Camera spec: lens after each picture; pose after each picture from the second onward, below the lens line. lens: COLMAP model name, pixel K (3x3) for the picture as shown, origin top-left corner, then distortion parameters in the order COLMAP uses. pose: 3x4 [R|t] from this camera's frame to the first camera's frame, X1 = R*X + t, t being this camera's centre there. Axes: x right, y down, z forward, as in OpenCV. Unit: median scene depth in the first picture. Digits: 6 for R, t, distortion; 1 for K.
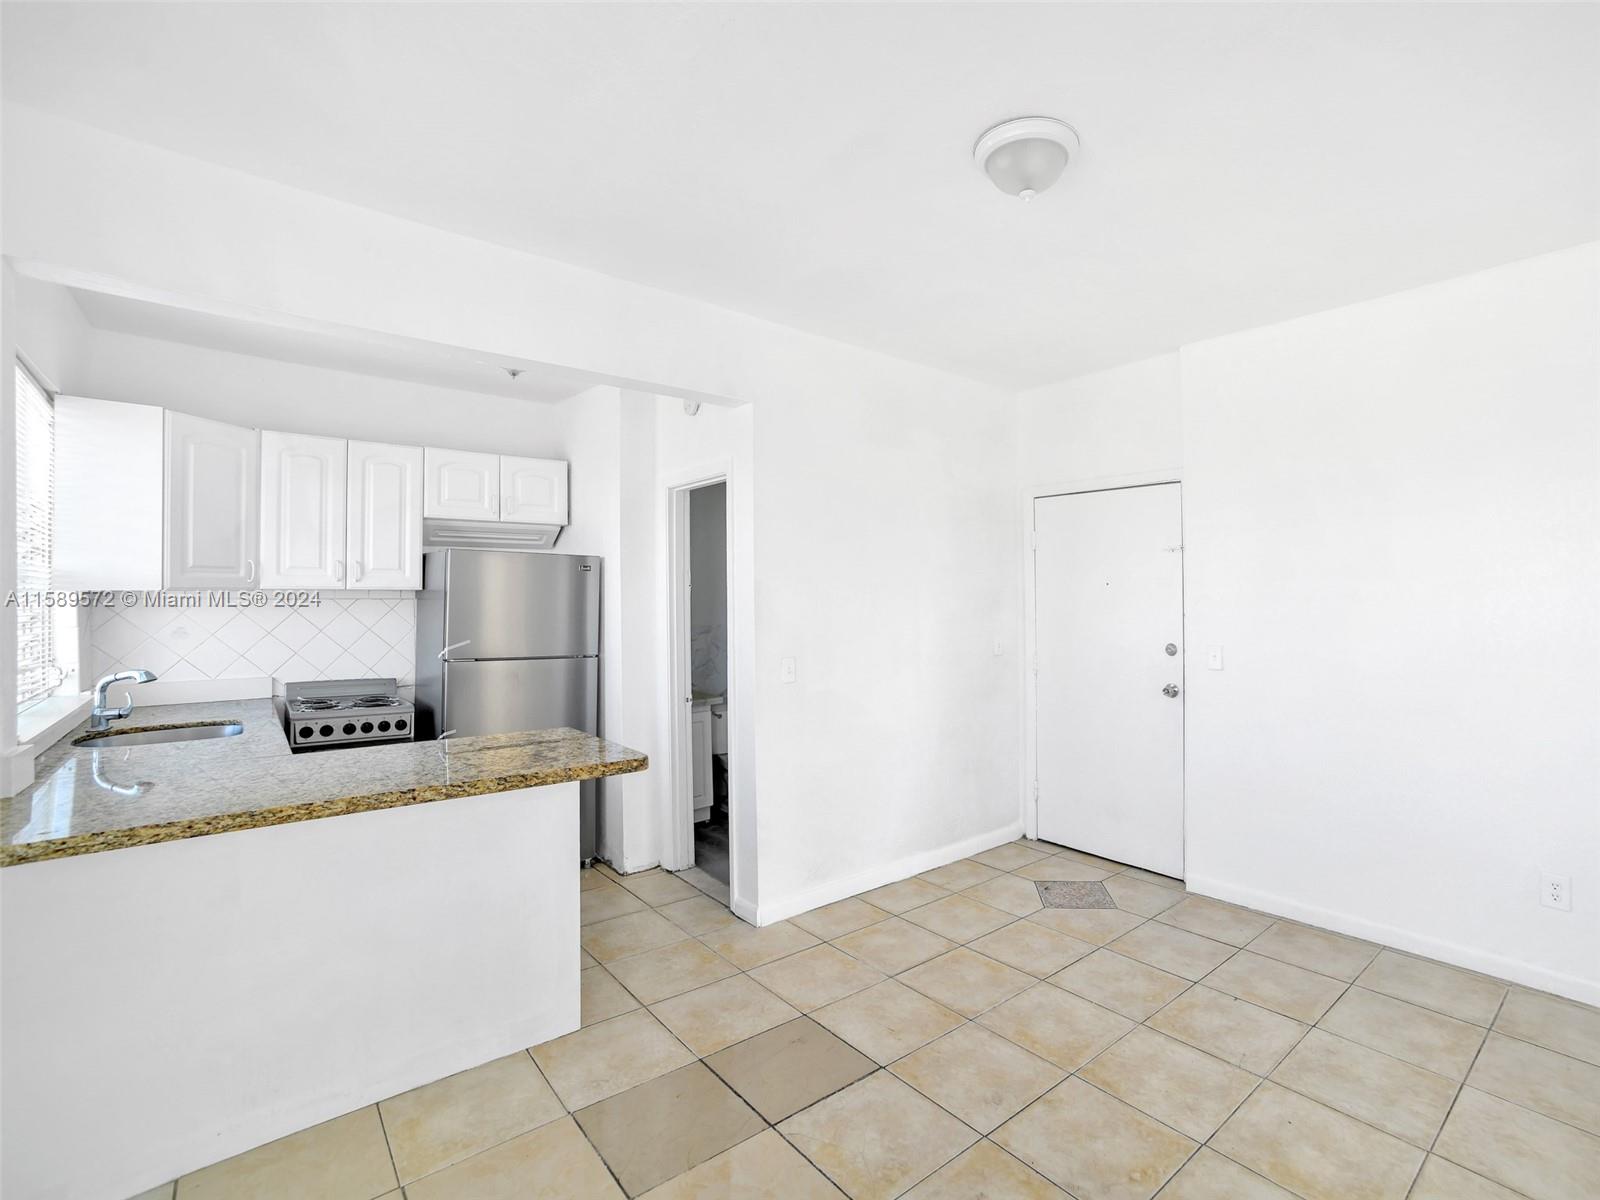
lens RADIAL K [[668.6, 0, 795.1], [0, 668.6, 586.7], [0, 0, 1]] dist [-0.050010, 0.026449]
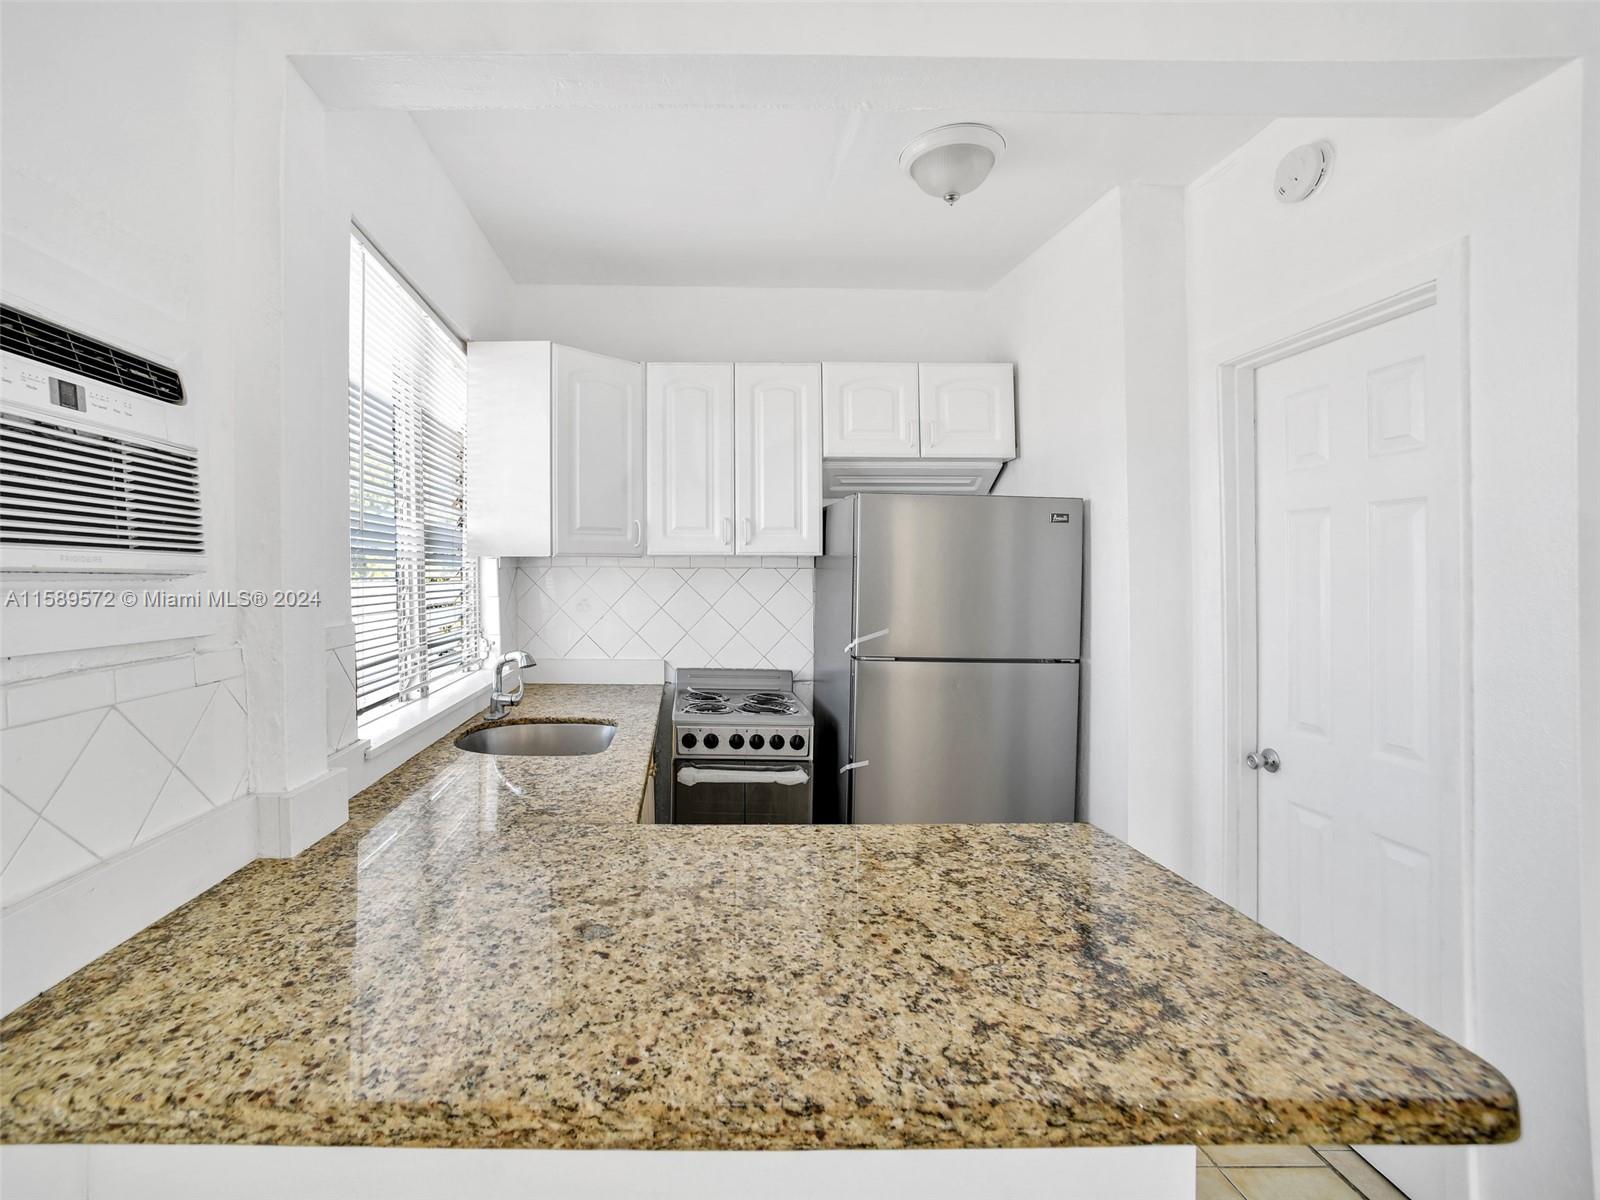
lens RADIAL K [[668.6, 0, 795.1], [0, 668.6, 586.7], [0, 0, 1]] dist [-0.050010, 0.026449]
pose [[0.853993, 0.013930, -0.520098, -0.230502], [0.006377, 0.999286, 0.037235, 0.013472], [0.520245, -0.035114, 0.853295, 0.393349]]
